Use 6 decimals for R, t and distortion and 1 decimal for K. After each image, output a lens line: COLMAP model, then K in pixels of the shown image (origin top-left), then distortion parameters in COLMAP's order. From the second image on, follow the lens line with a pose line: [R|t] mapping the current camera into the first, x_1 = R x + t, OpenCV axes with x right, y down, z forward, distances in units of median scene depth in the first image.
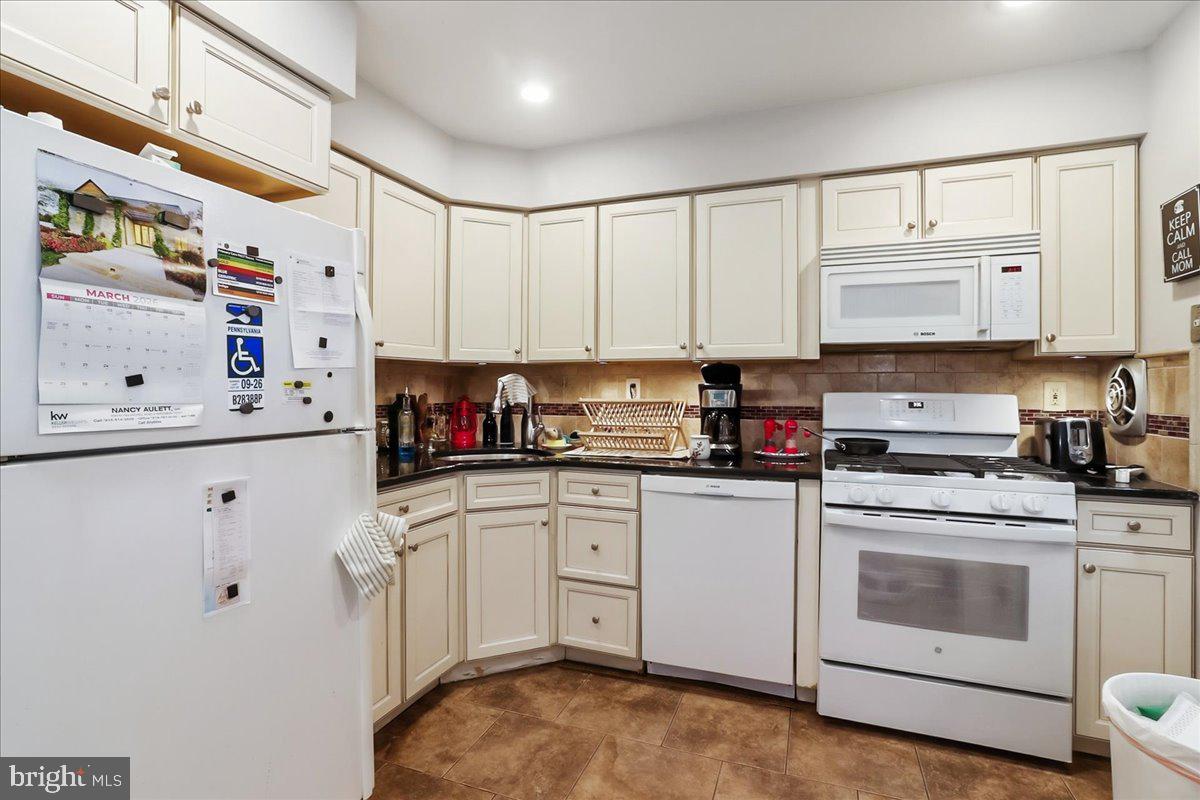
lens RADIAL K [[575.6, 0, 593.8], [0, 575.6, 389.1], [0, 0, 1]] dist [-0.050824, 0.027664]
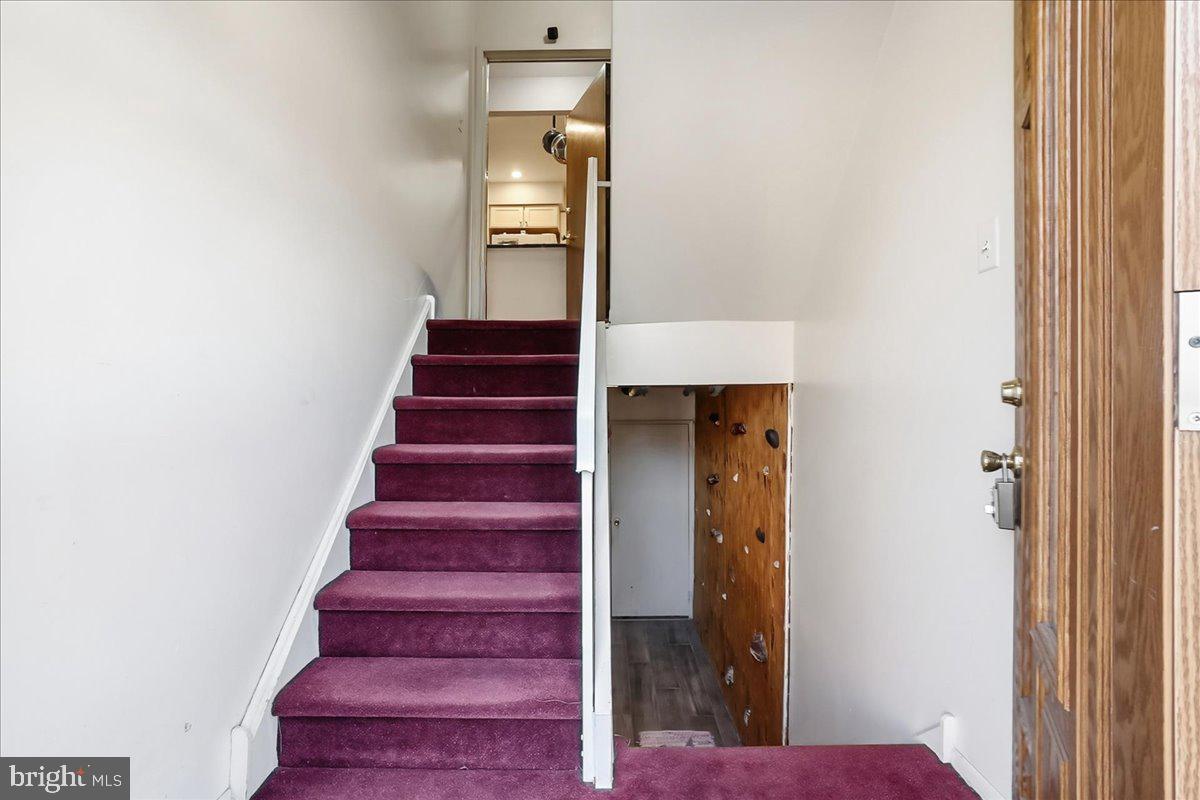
lens RADIAL K [[575.6, 0, 593.8], [0, 575.6, 389.1], [0, 0, 1]] dist [-0.050824, 0.027664]
pose [[0.345630, -0.000961, -0.938370, 3.440899], [0.002577, 0.999997, -0.000075, 0.825426], [0.938367, -0.002392, 0.345631, -0.256282]]
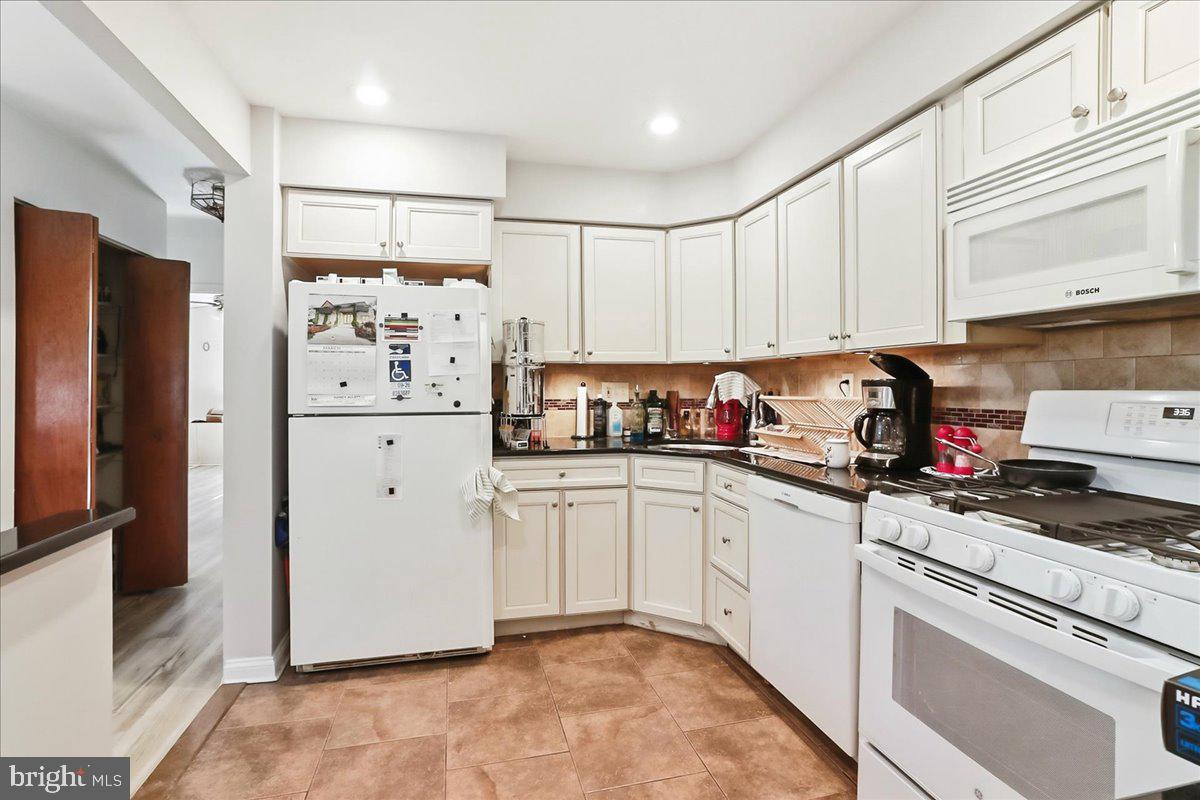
lens RADIAL K [[576.2, 0, 596.3], [0, 576.2, 383.4], [0, 0, 1]] dist [-0.060411, 0.028591]
pose [[0.573011, -0.006640, -0.819521, 0.906532], [0.005204, 0.999976, -0.004463, -0.001822], [0.819531, -0.001708, 0.573032, 0.290234]]
